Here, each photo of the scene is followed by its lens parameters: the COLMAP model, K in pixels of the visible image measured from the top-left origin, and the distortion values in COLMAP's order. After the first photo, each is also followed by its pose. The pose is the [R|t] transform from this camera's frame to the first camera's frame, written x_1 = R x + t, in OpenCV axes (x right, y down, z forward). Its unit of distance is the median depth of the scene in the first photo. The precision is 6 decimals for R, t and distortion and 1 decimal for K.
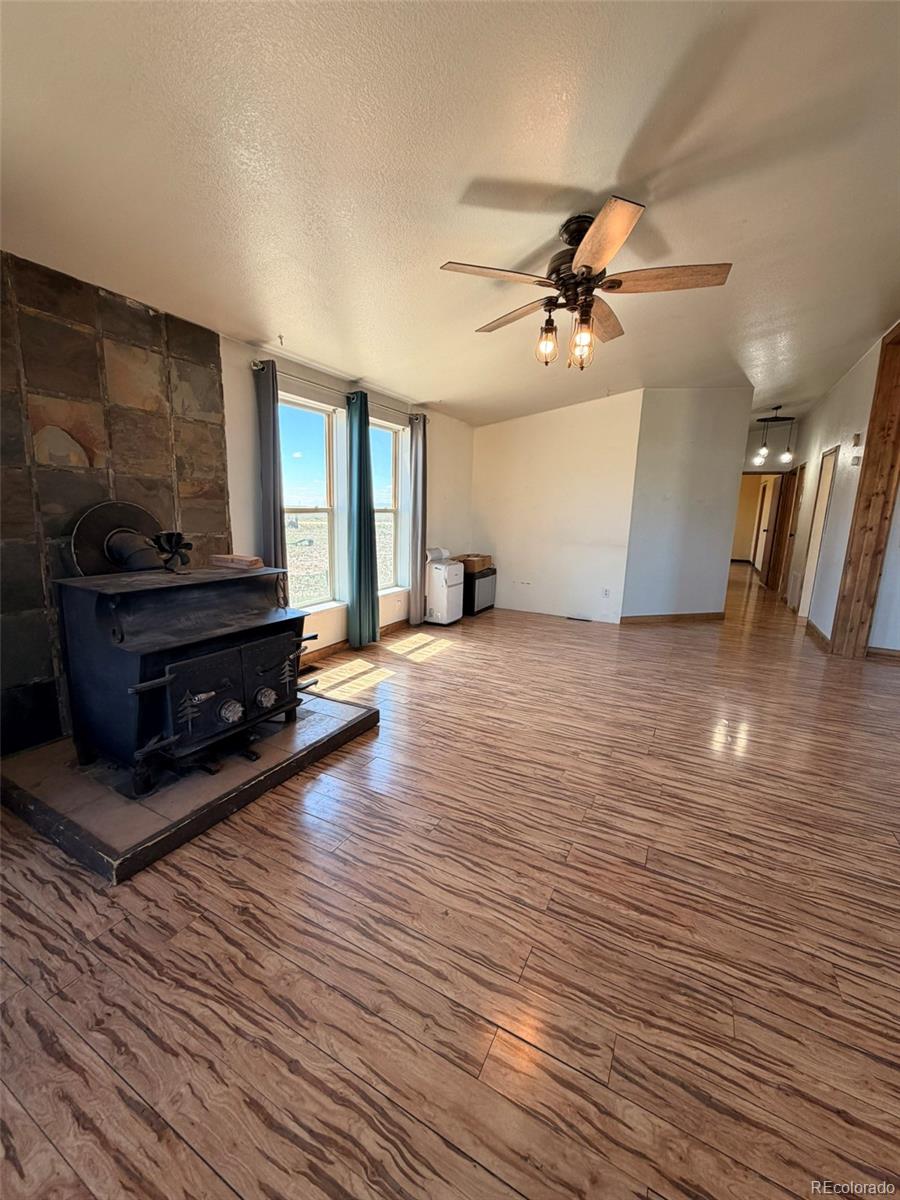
lens RADIAL K [[475.5, 0, 449.5], [0, 475.5, 594.0], [0, 0, 1]] dist [-0.001003, 0.000332]
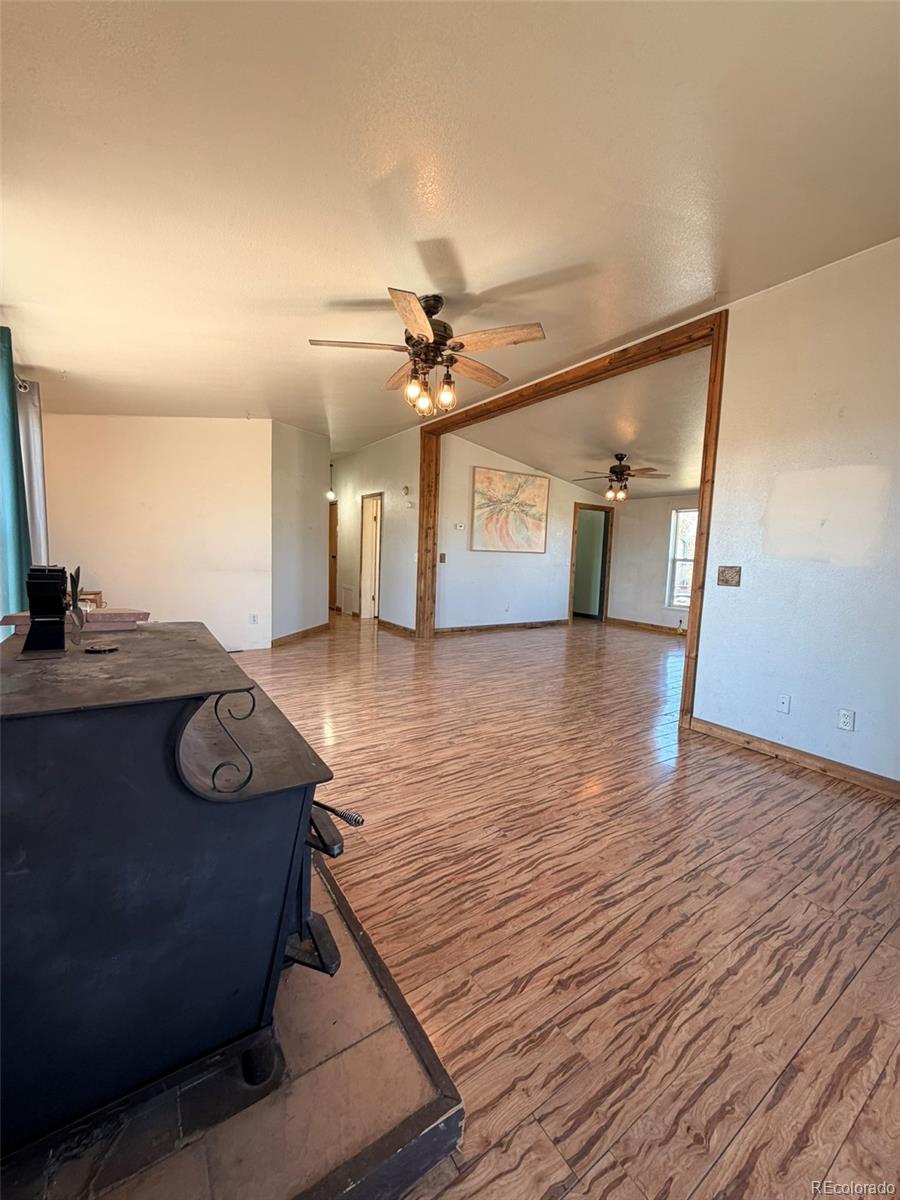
lens RADIAL K [[475.5, 0, 449.5], [0, 475.5, 594.0], [0, 0, 1]] dist [-0.001003, 0.000332]
pose [[0.471332, -0.086799, 0.877674, -1.255370], [0.131676, 0.990917, 0.027285, -0.102107], [-0.872071, 0.102709, 0.478480, 0.695400]]
